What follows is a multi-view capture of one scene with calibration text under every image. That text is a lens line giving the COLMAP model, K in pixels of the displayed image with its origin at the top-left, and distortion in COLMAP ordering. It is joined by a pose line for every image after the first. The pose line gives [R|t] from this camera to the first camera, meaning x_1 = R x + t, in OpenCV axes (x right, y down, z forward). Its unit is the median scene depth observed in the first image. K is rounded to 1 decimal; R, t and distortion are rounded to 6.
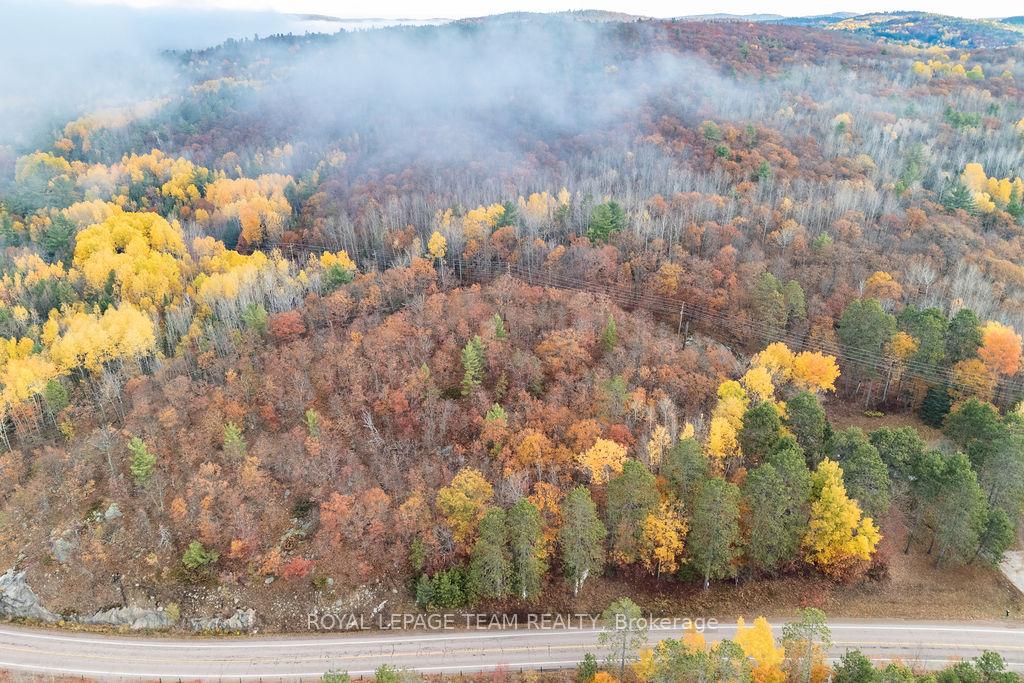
lens RADIAL K [[746.8, 0, 516.0], [0, 746.8, 328.3], [0, 0, 1]] dist [0.077809, -0.063531]
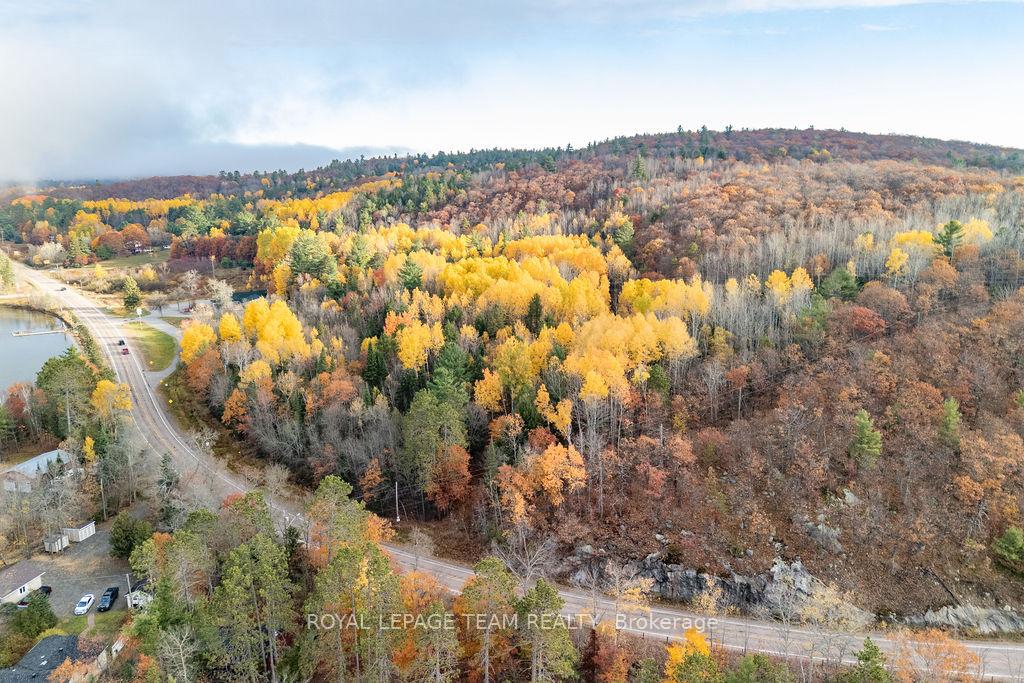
lens RADIAL K [[746.8, 0, 512.7], [0, 746.8, 341.6], [0, 0, 1]] dist [0.077809, -0.063531]
pose [[0.999975, 0.001668, -0.006866, -0.831751], [-0.002750, 0.987007, -0.160653, 0.193644], [0.006509, 0.160668, 0.986987, 0.153163]]
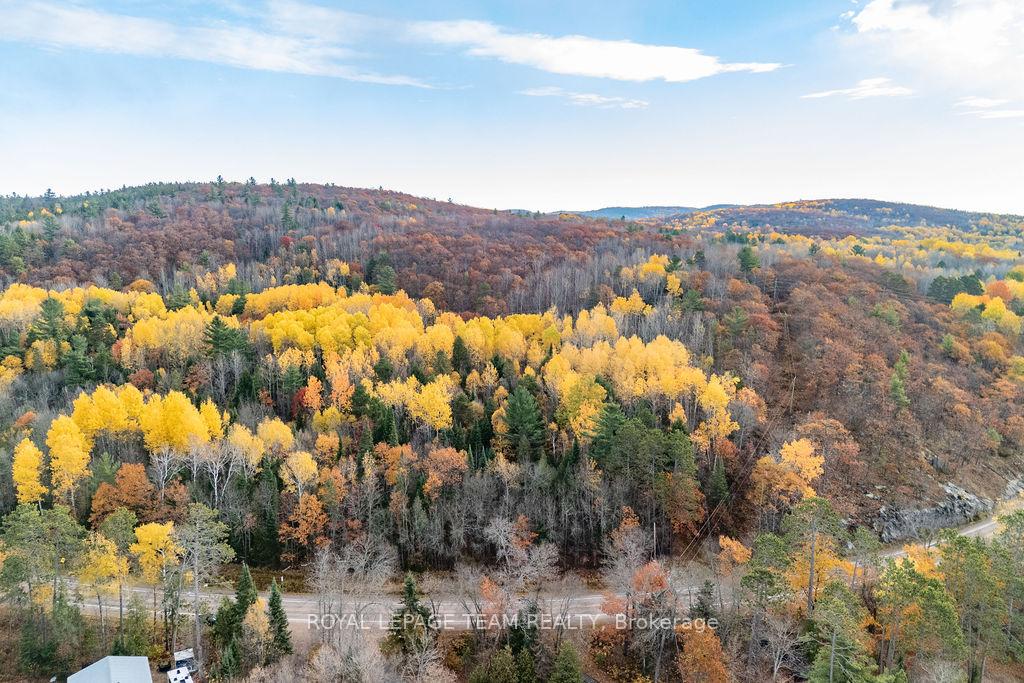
lens RADIAL K [[746.8, 0, 506.2], [0, 746.8, 350.9], [0, 0, 1]] dist [0.077809, -0.063531]
pose [[0.729314, -0.110280, 0.675233, -1.631384], [0.257169, 0.958738, -0.121184, 0.091641], [-0.634007, 0.262031, 0.727582, 0.487819]]
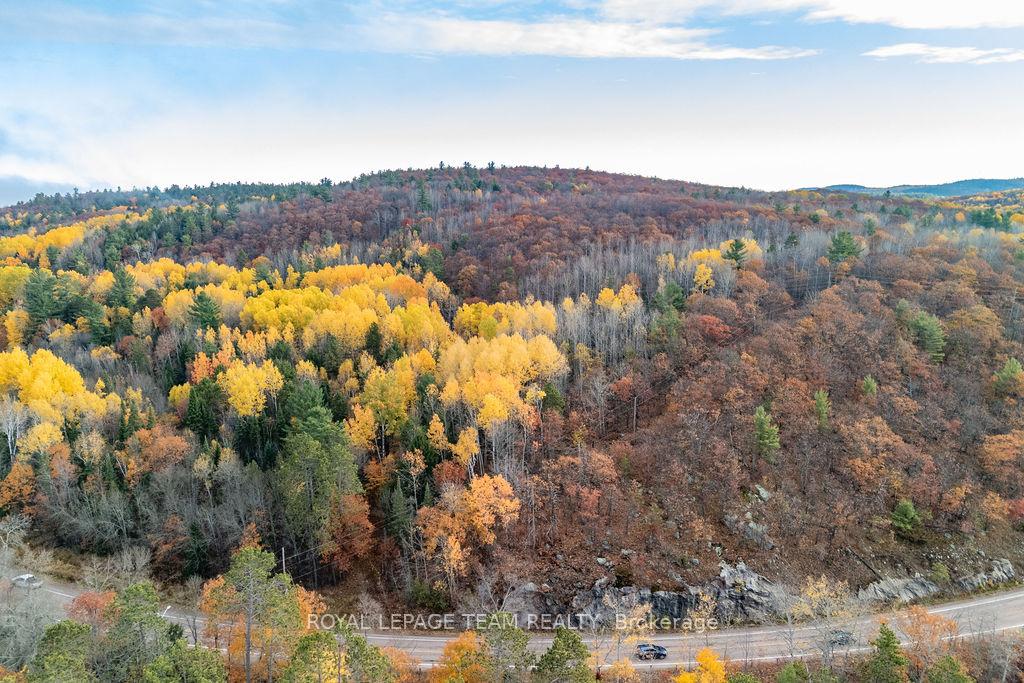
lens RADIAL K [[746.8, 0, 512.9], [0, 746.8, 334.6], [0, 0, 1]] dist [0.077809, -0.063531]
pose [[0.944882, -0.058178, 0.322200, -0.985567], [0.127271, 0.971959, -0.197732, 0.187679], [-0.301661, 0.227840, 0.925791, 0.249345]]
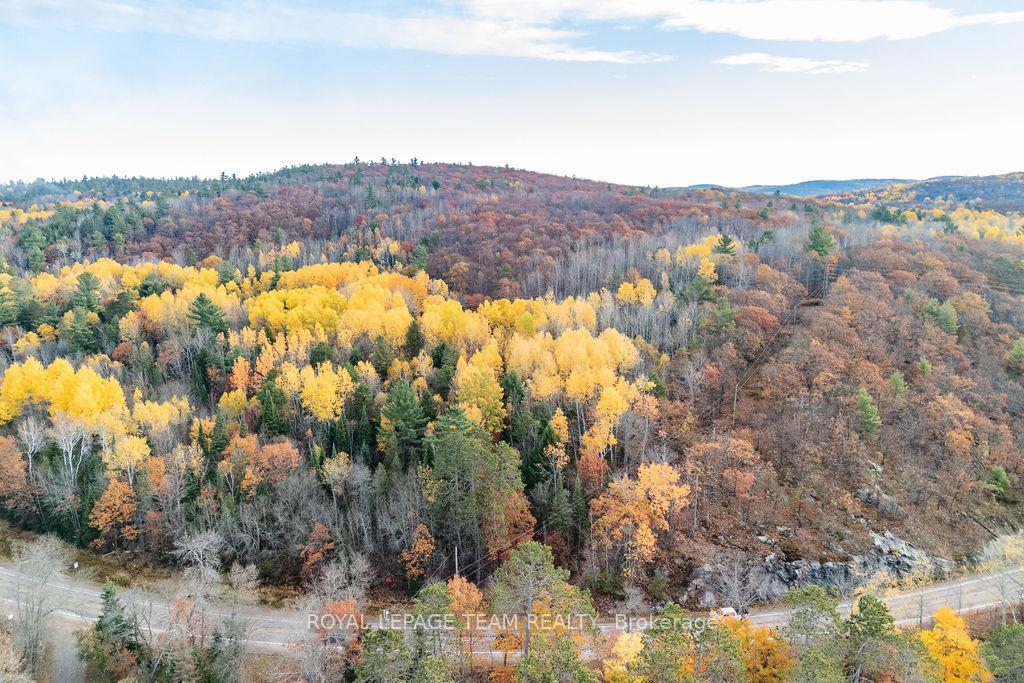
lens RADIAL K [[746.8, 0, 508.6], [0, 746.8, 337.6], [0, 0, 1]] dist [0.077809, -0.063531]
pose [[0.877513, -0.085839, 0.471807, -1.252275], [0.183377, 0.969141, -0.164739, 0.148640], [-0.443107, 0.231079, 0.866175, 0.343175]]
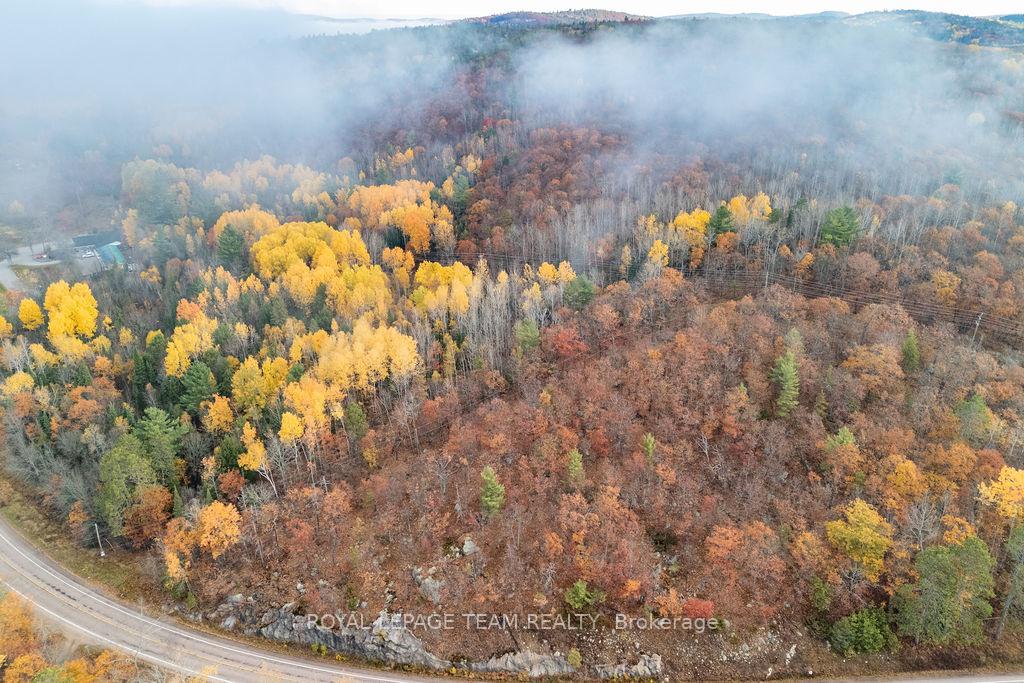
lens RADIAL K [[746.8, 0, 514.9], [0, 746.8, 324.7], [0, 0, 1]] dist [0.077809, -0.063531]
pose [[0.999770, -0.010242, 0.018825, -0.456684], [0.010306, 0.999941, -0.003322, -0.028179], [-0.018789, 0.003515, 0.999817, 0.061926]]
